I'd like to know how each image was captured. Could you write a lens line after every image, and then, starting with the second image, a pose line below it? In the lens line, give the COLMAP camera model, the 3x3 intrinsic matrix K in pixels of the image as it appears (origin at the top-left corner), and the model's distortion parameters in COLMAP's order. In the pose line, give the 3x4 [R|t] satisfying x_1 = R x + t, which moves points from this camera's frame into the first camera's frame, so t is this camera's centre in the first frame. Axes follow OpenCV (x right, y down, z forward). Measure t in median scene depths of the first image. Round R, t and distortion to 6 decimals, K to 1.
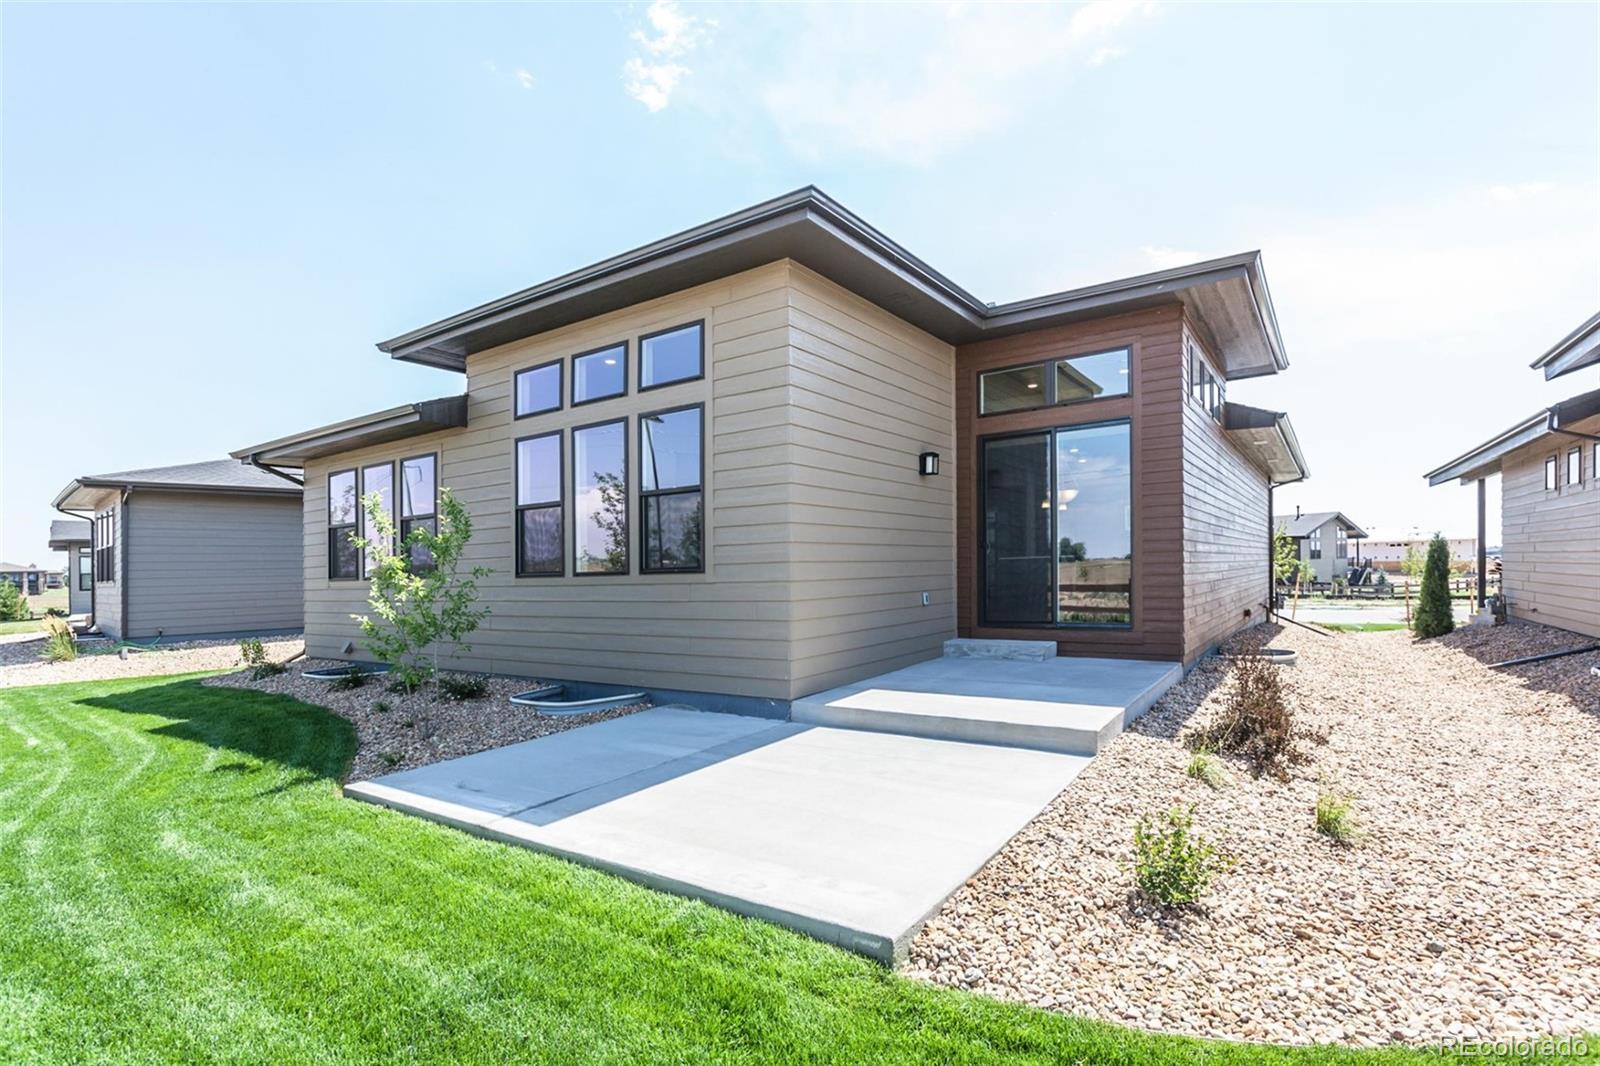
lens RADIAL K [[794.8, 0, 823.5], [0, 794.8, 545.9], [0, 0, 1]] dist [-0.014051, 0.003399]
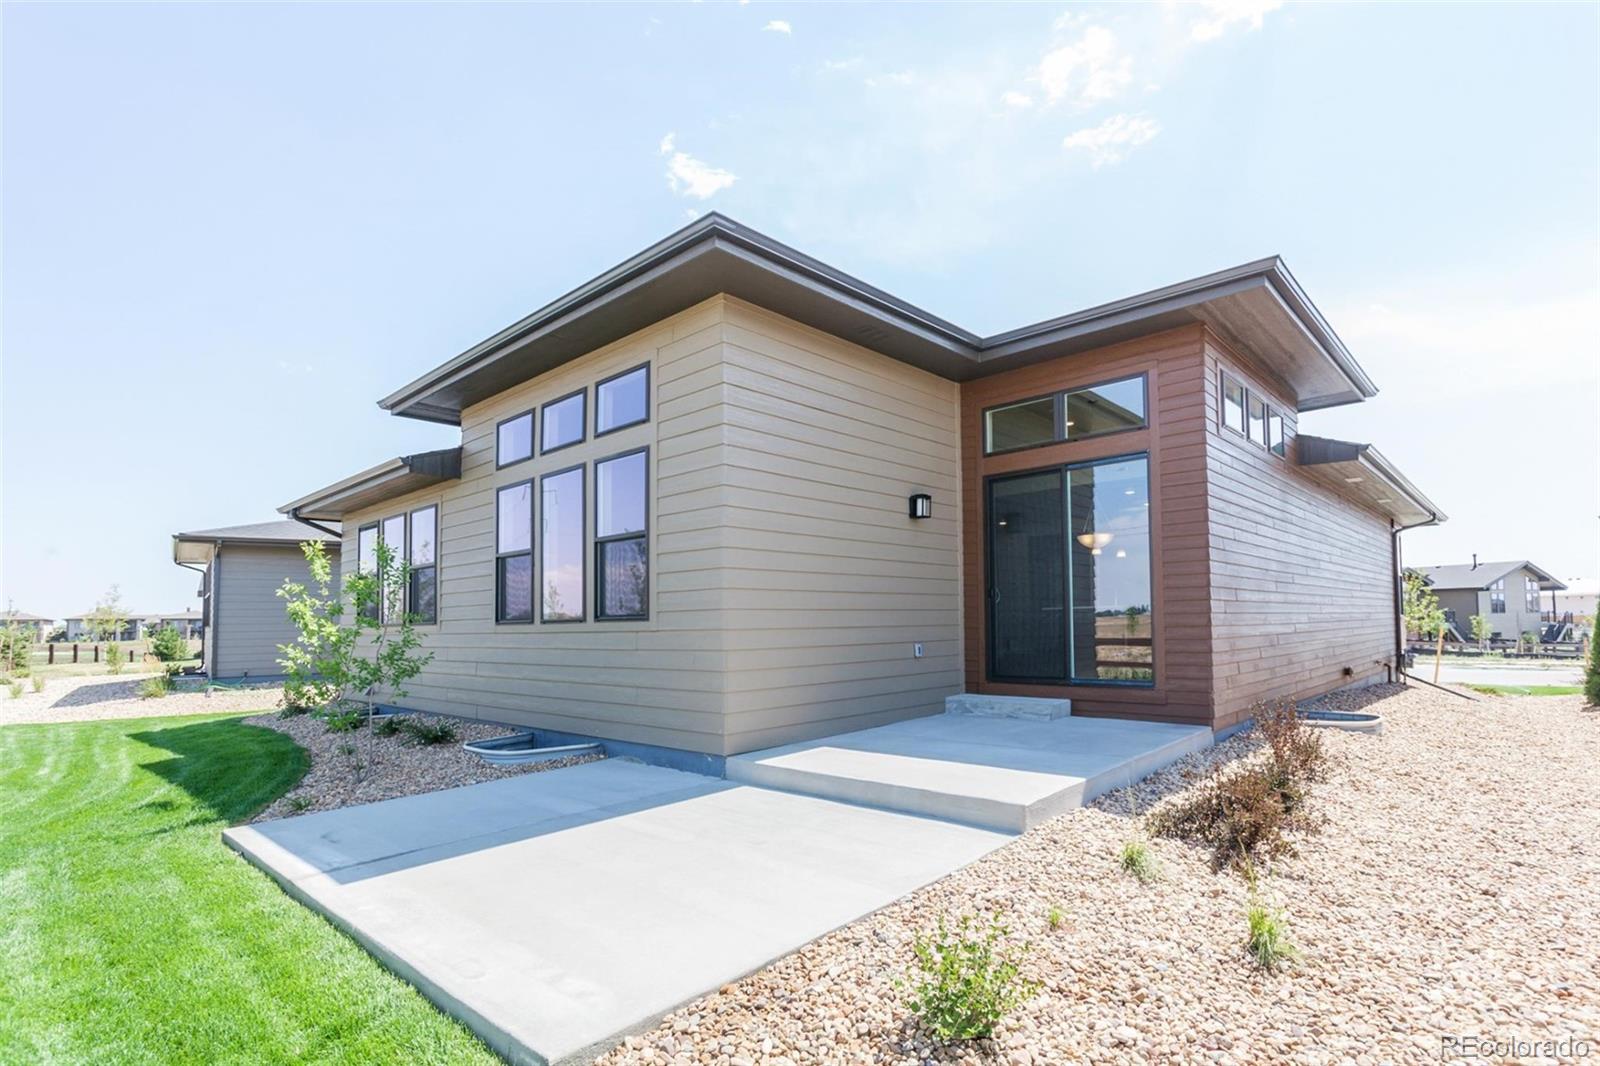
lens RADIAL K [[776.9, 0, 838.8], [0, 776.9, 567.0], [0, 0, 1]] dist [-0.013187, 0.003766]
pose [[0.987350, -0.005789, -0.158452, 0.212578], [-0.000690, 0.999167, -0.040808, 0.006629], [0.158556, 0.040401, 0.986523, 0.094865]]
